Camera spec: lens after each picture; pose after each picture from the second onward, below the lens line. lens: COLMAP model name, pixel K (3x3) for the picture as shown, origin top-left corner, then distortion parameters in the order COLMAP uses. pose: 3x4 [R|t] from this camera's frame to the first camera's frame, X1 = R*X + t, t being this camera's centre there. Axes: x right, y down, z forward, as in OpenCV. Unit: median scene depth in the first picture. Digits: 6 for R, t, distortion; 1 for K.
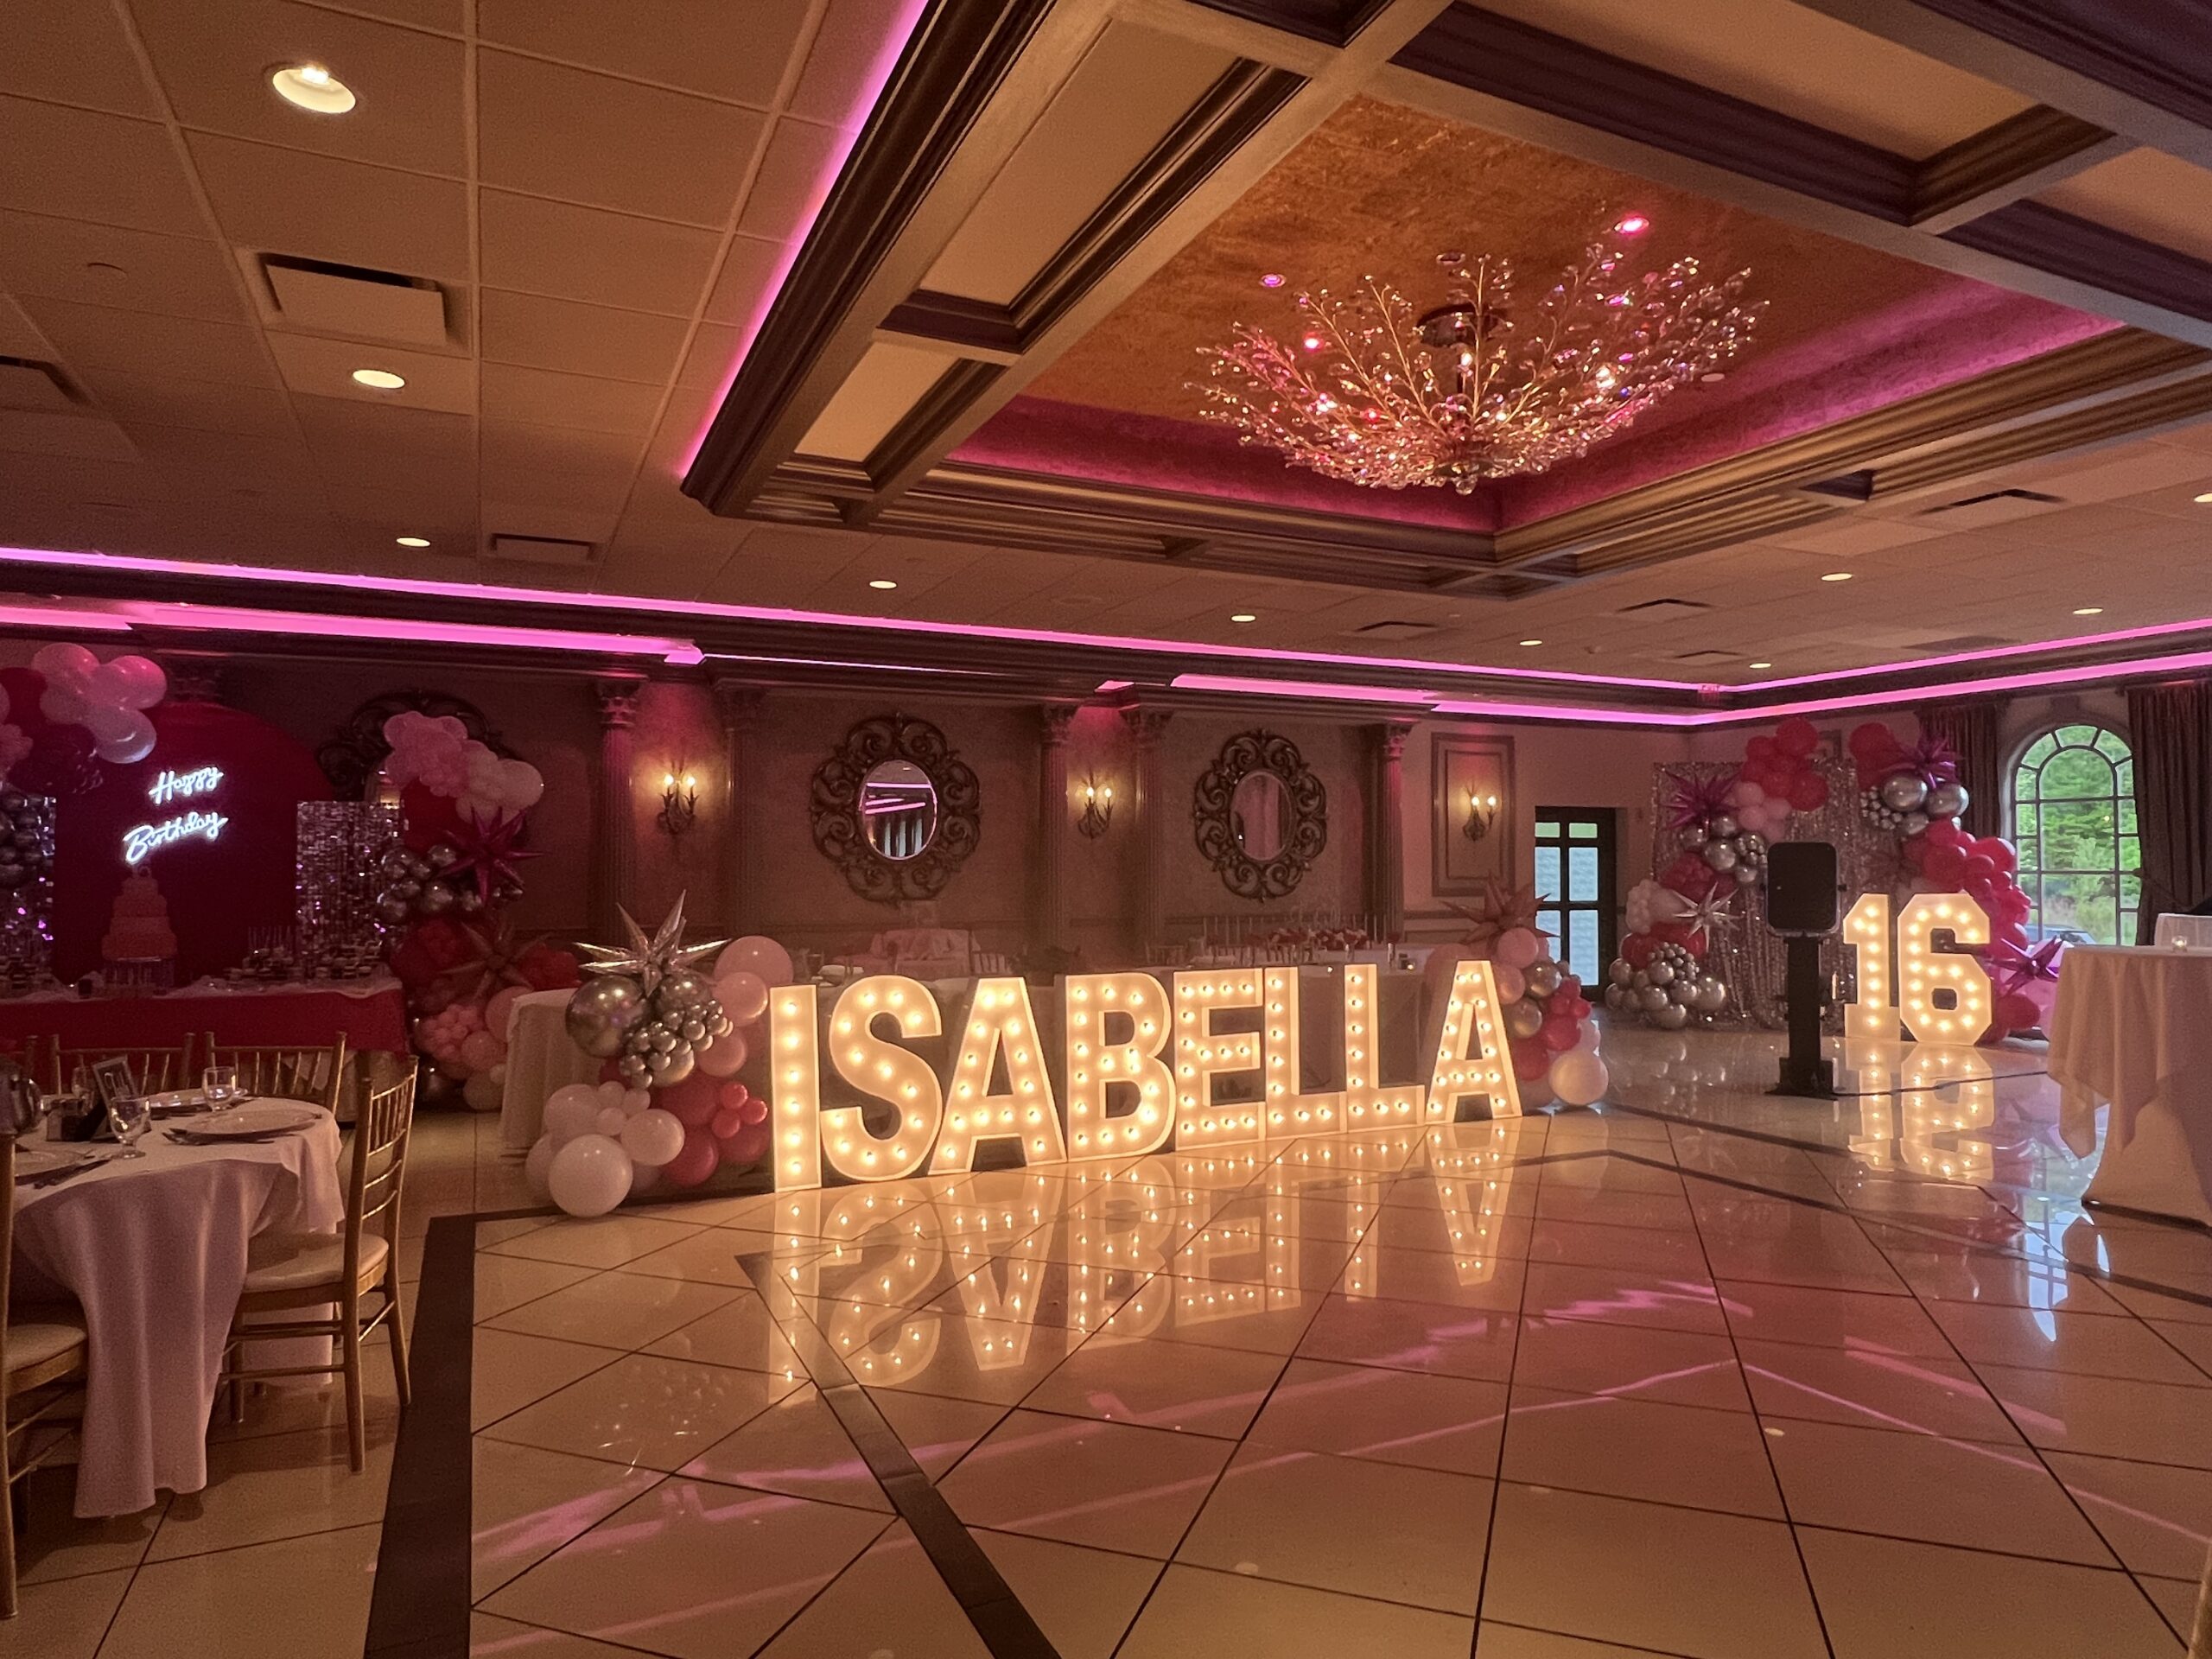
lens RADIAL K [[1312.1, 0, 1102.5], [0, 1312.1, 838.8], [0, 0, 1]] dist [-0.003629, 0.003861]
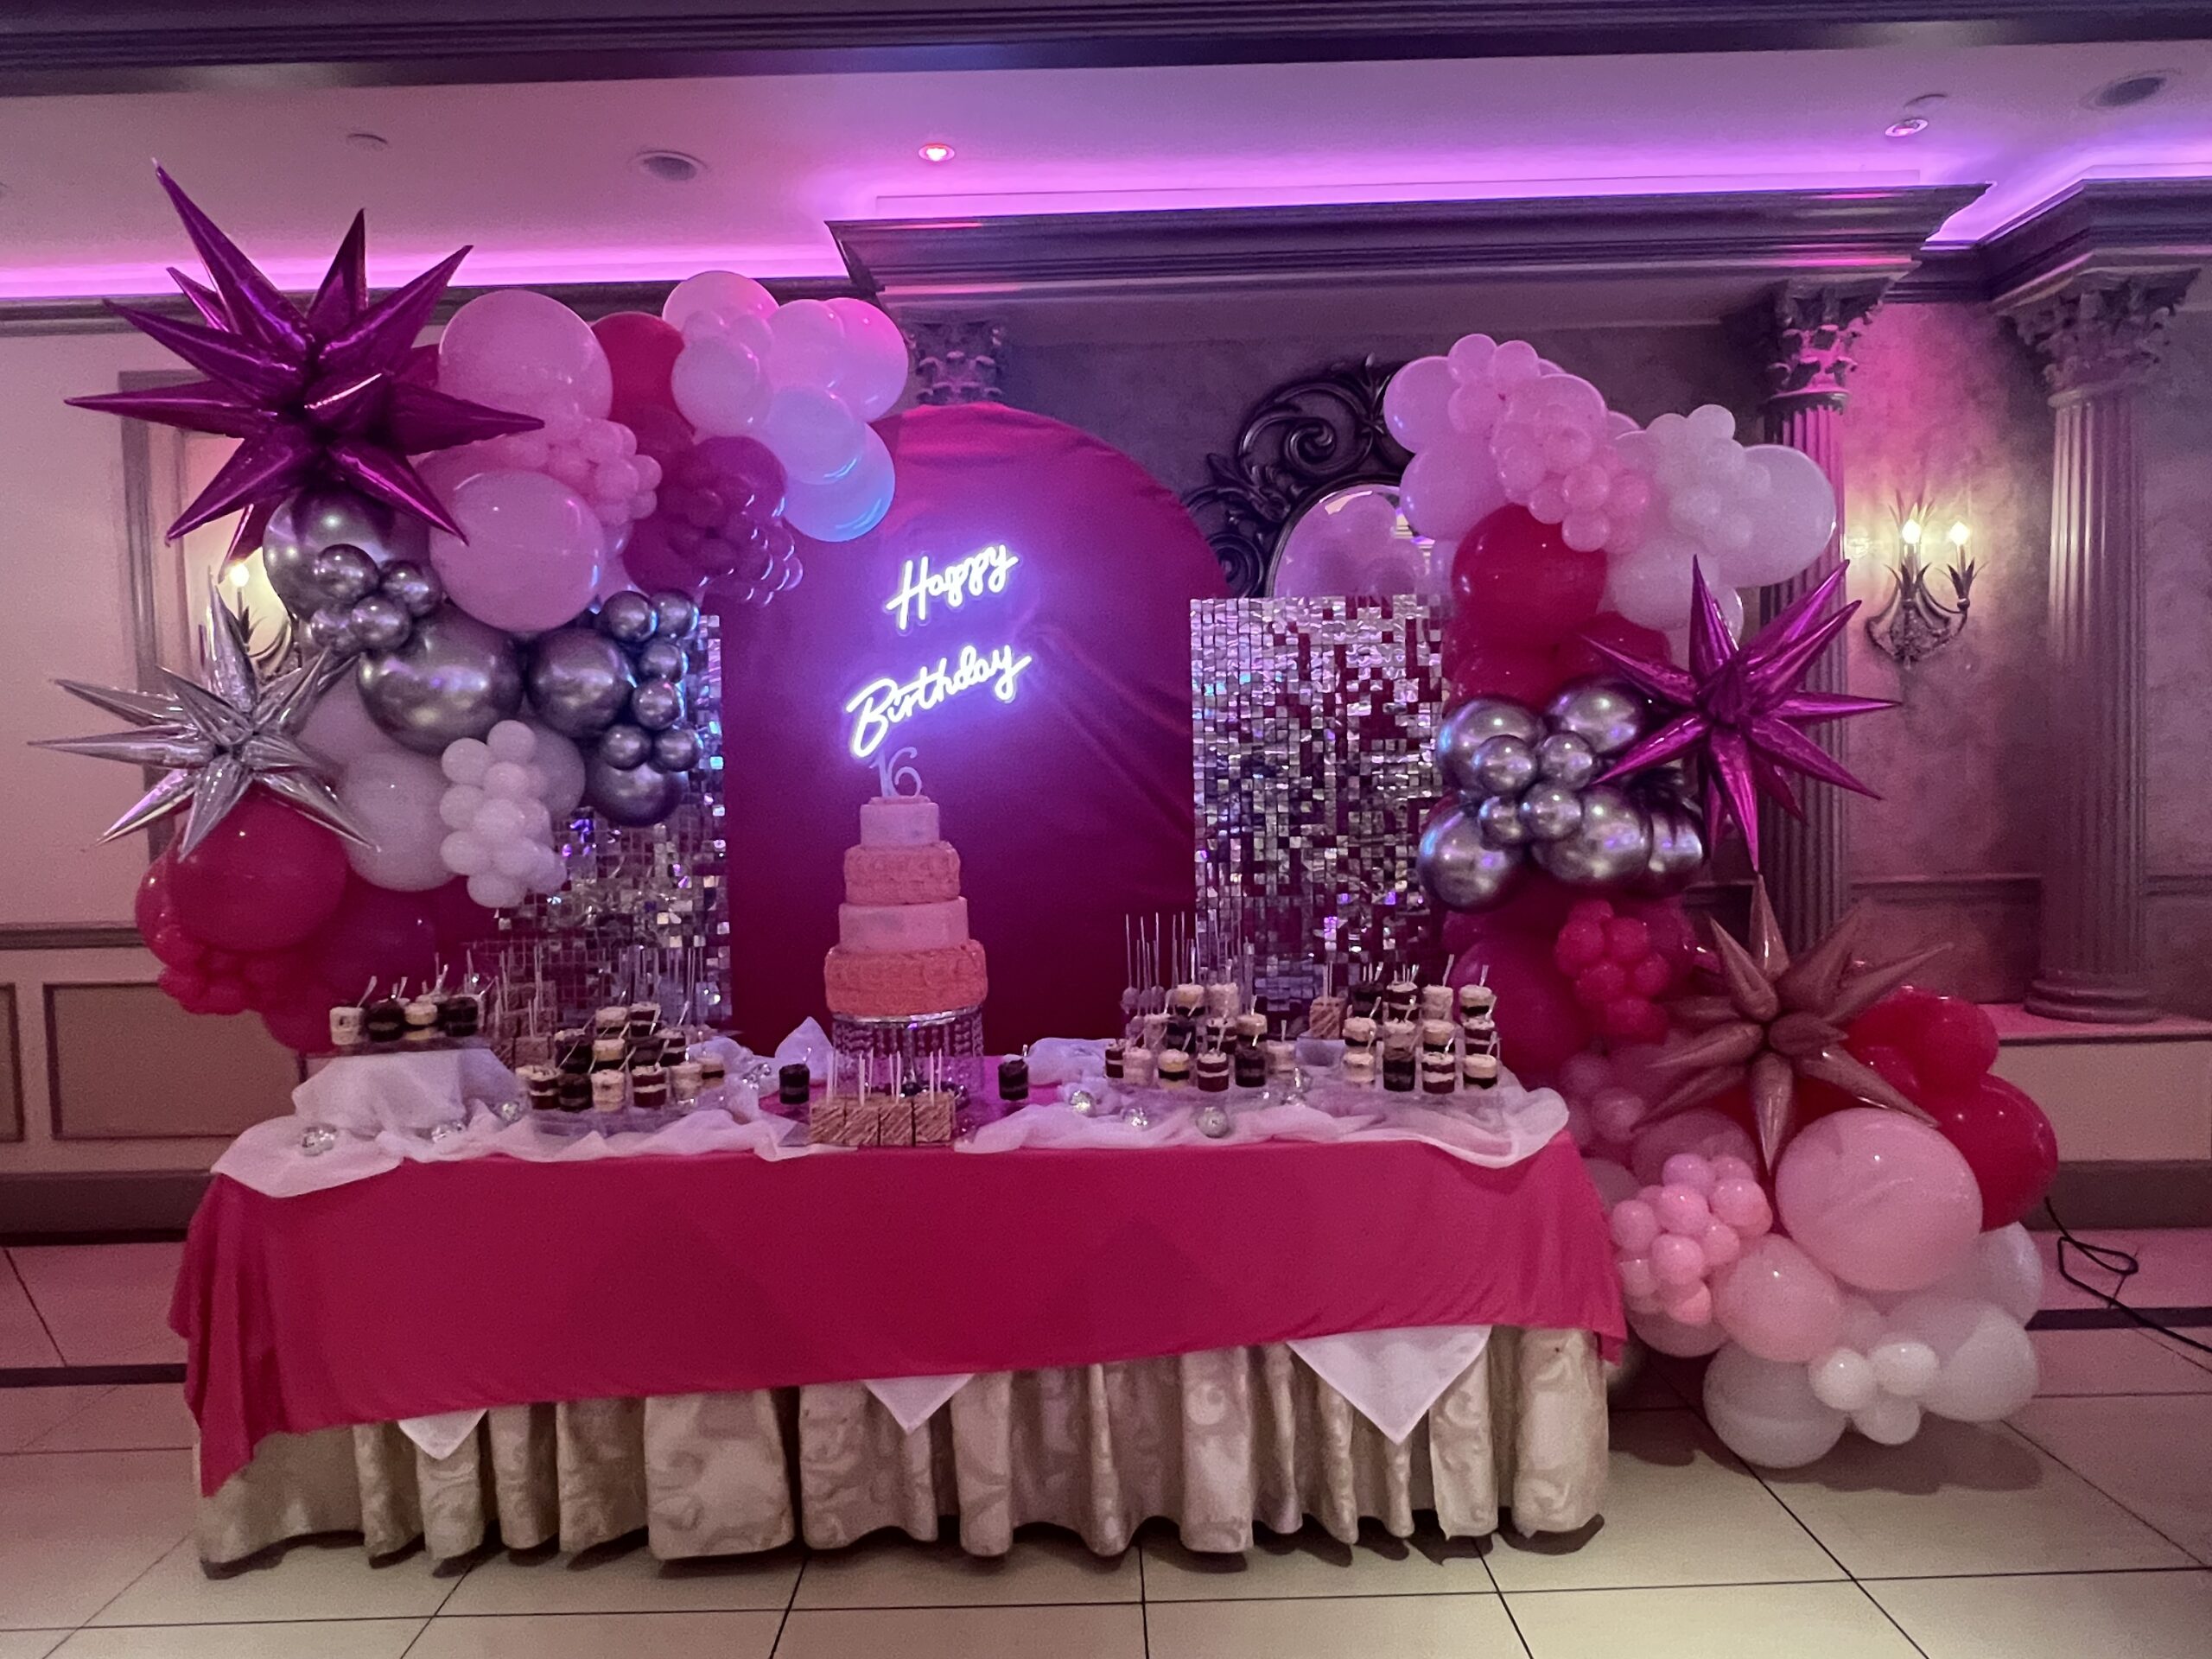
lens RADIAL K [[1312.1, 0, 1101.1], [0, 1312.1, 826.3], [0, 0, 1]] dist [-0.003629, 0.003861]
pose [[0.910815, -0.001930, -0.412809, -0.481001], [0.034134, 0.996917, 0.070652, 0.012468], [0.411400, -0.078442, 0.908073, 0.623344]]
